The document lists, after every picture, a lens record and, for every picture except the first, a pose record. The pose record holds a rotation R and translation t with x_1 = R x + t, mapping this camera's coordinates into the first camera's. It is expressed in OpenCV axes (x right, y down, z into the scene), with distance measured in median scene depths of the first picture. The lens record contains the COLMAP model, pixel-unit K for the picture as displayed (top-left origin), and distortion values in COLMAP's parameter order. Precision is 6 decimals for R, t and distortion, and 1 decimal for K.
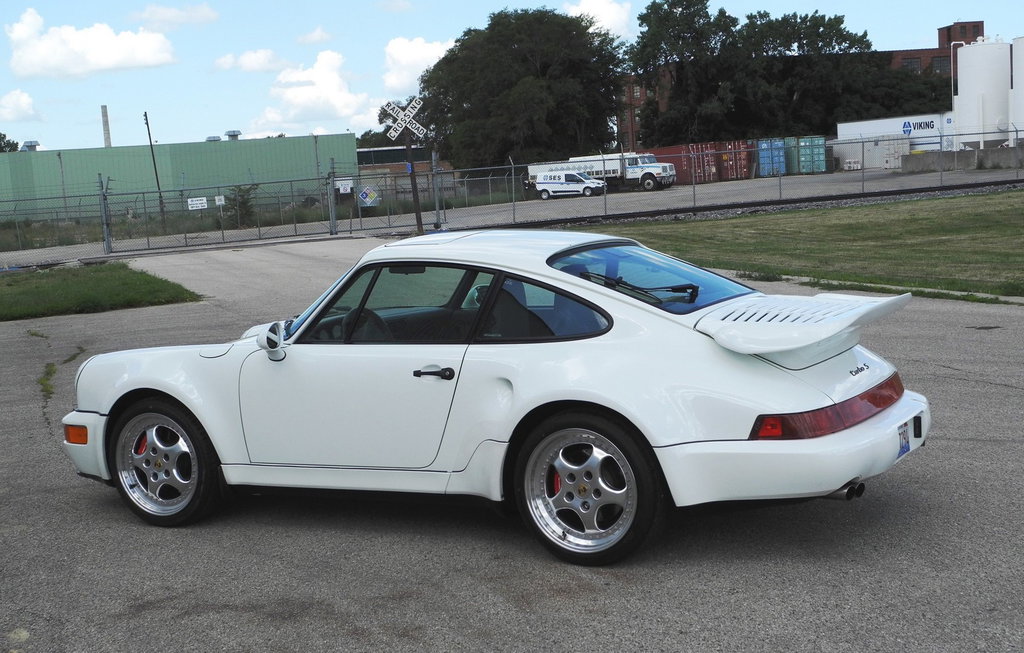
lens RADIAL K [[1414.3, 0, 510.4], [0, 1414.3, 318.4], [0, 0, 1]] dist [0.049575, 0.000000]
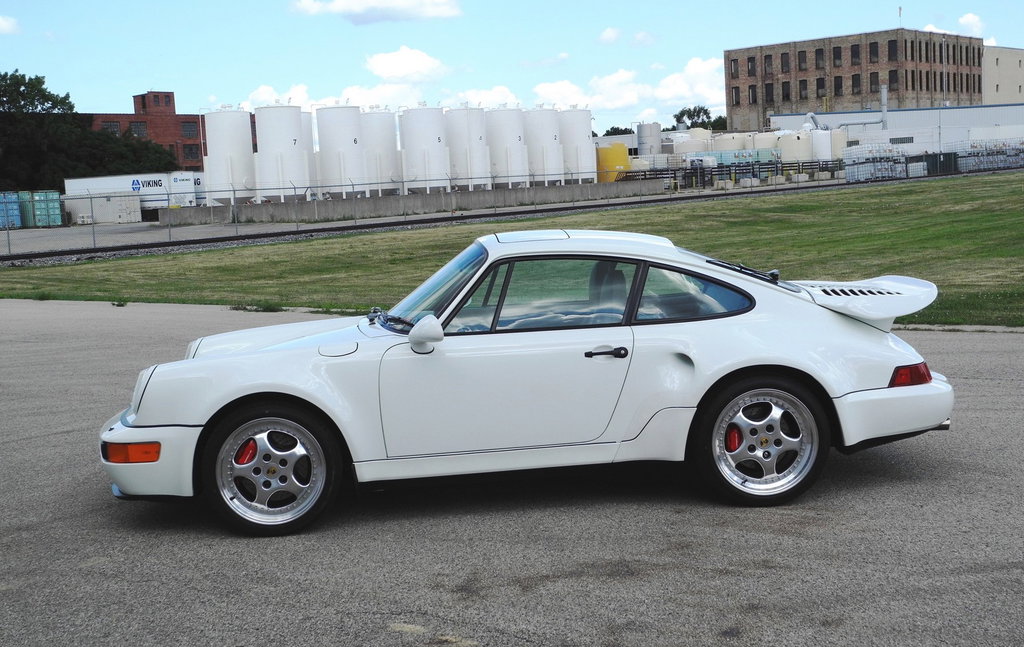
lens RADIAL K [[1329.4, 0, 513.9], [0, 1329.4, 332.6], [0, 0, 1]] dist [0.042100, 0.000000]
pose [[0.843343, -0.036626, 0.536126, -0.575428], [0.050014, 0.998694, -0.010447, 0.025848], [-0.535043, 0.035624, 0.844073, 0.142585]]
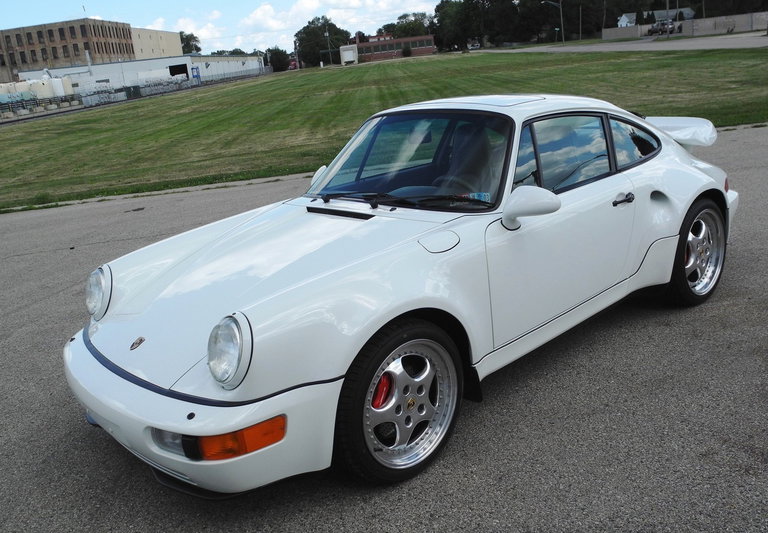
lens RADIAL K [[717.5, 0, 381.2], [0, 717.5, 263.3], [0, 0, 1]] dist [-0.049869, 0.000000]
pose [[0.340543, -0.230897, 0.911437, -0.586331], [0.187358, 0.966601, 0.174869, -0.045378], [-0.921373, 0.111215, 0.372429, 0.835300]]
